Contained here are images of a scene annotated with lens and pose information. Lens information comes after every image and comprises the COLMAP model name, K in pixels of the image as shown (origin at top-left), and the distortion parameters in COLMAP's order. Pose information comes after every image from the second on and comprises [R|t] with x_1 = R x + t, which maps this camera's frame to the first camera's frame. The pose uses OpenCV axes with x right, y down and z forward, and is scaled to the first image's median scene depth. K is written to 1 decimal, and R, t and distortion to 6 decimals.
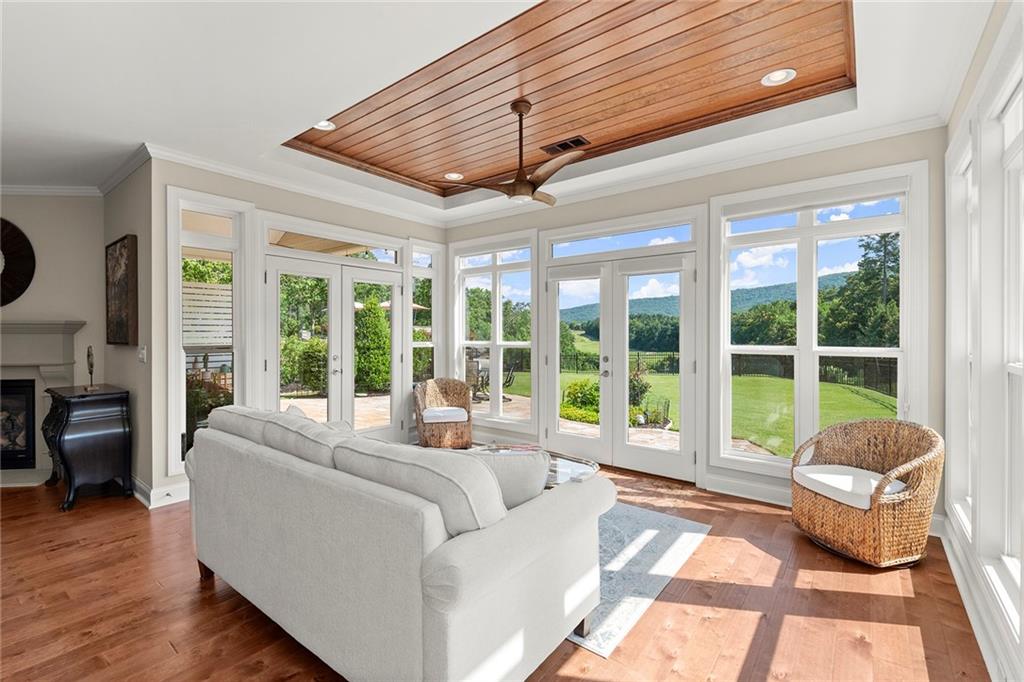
lens RADIAL K [[448.2, 0, 504.2], [0, 448.2, 332.8], [0, 0, 1]] dist [0.010259, -0.004312]
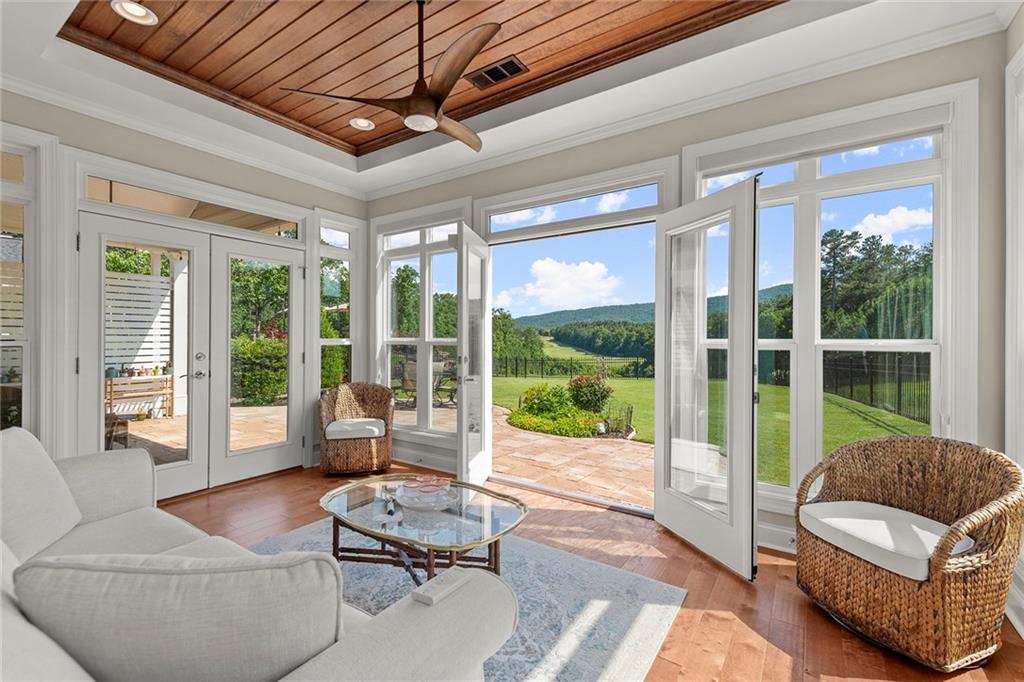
lens RADIAL K [[448.2, 0, 501.1], [0, 448.2, 336.5], [0, 0, 1]] dist [0.010259, -0.004312]
pose [[0.997894, 0.004224, 0.064733, 0.100233], [-0.004019, 0.999987, -0.003291, 0.028637], [-0.064746, 0.003024, 0.997897, 0.254512]]
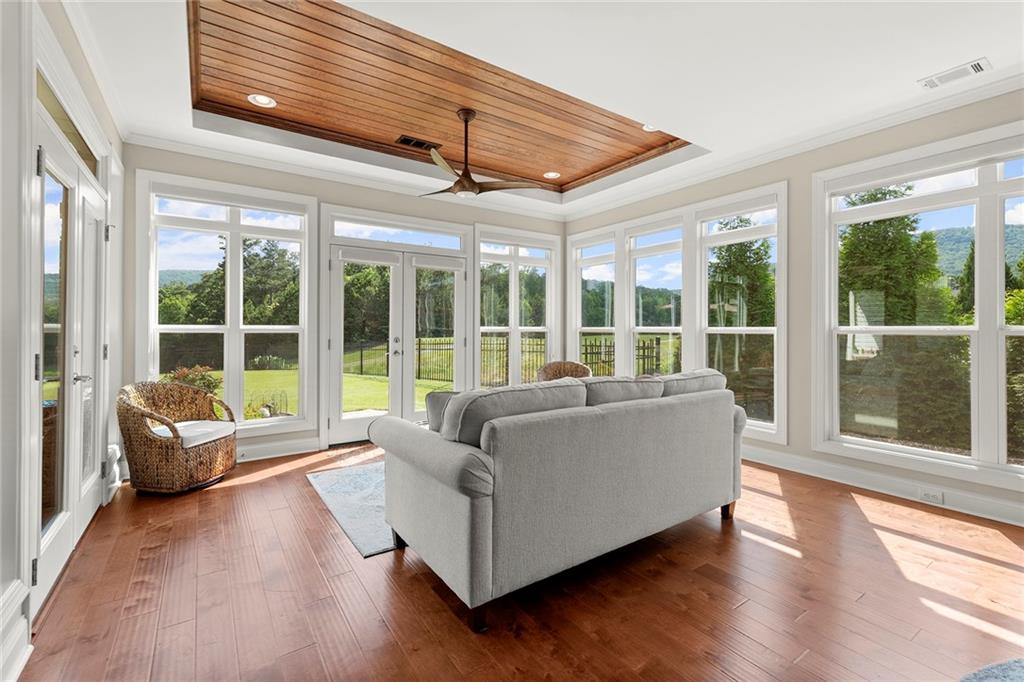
lens RADIAL K [[448.2, 0, 510.8], [0, 448.2, 337.3], [0, 0, 1]] dist [0.010259, -0.004312]
pose [[0.295381, -0.017478, 0.955220, -0.875573], [-0.001185, 0.999825, 0.018661, 0.035717], [-0.955379, -0.006644, 0.295309, 0.472985]]
